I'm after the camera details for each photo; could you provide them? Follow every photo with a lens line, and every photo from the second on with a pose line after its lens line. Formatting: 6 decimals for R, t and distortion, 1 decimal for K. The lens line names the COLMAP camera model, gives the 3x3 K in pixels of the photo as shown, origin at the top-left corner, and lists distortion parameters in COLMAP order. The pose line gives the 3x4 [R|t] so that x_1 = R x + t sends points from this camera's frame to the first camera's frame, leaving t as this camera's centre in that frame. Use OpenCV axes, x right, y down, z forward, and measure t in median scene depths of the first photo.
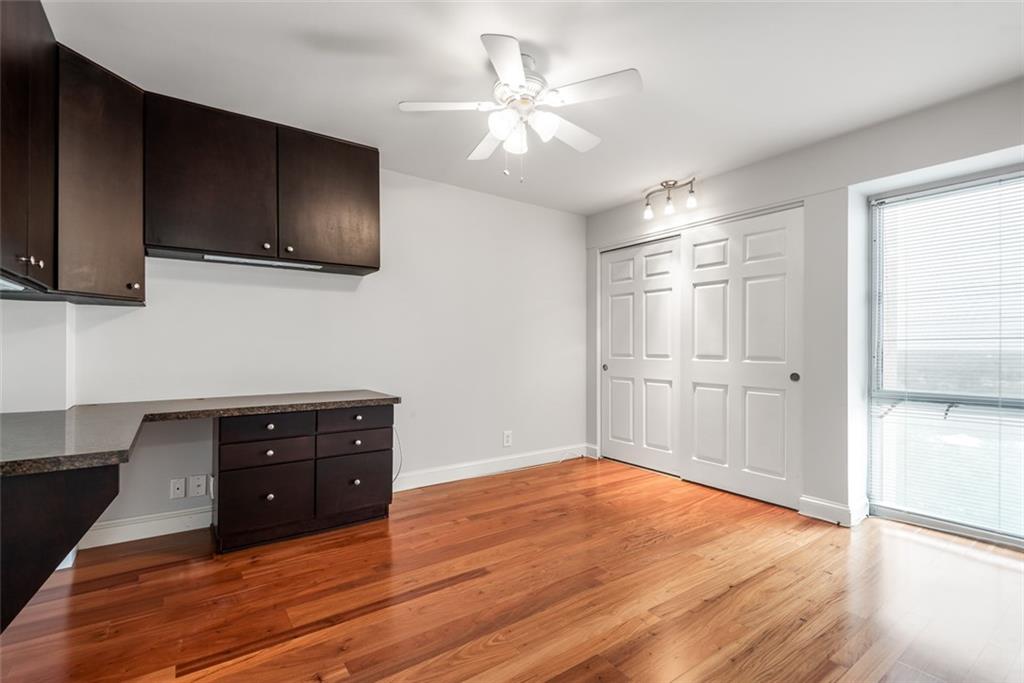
lens RADIAL K [[462.8, 0, 513.8], [0, 462.8, 344.1], [0, 0, 1]] dist [-0.000021, -0.000722]
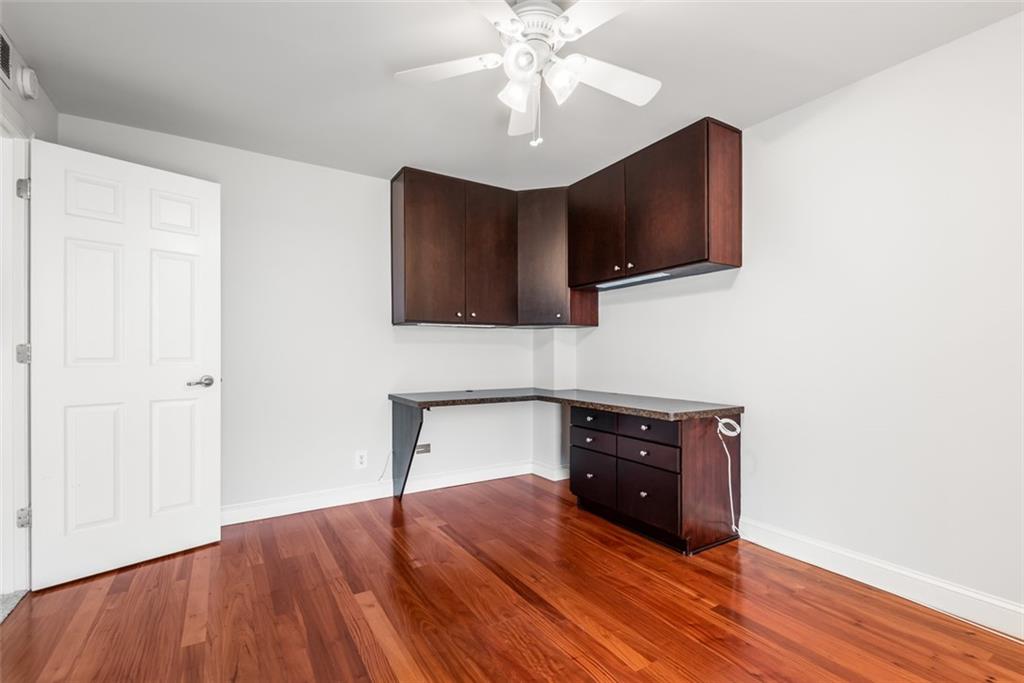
lens RADIAL K [[462.8, 0, 513.8], [0, 462.8, 344.1], [0, 0, 1]] dist [-0.000021, -0.000722]
pose [[-0.074861, -0.021267, -0.996967, 0.676050], [0.005827, 0.999746, -0.021764, 0.005108], [0.997177, -0.007439, -0.074718, 0.838987]]
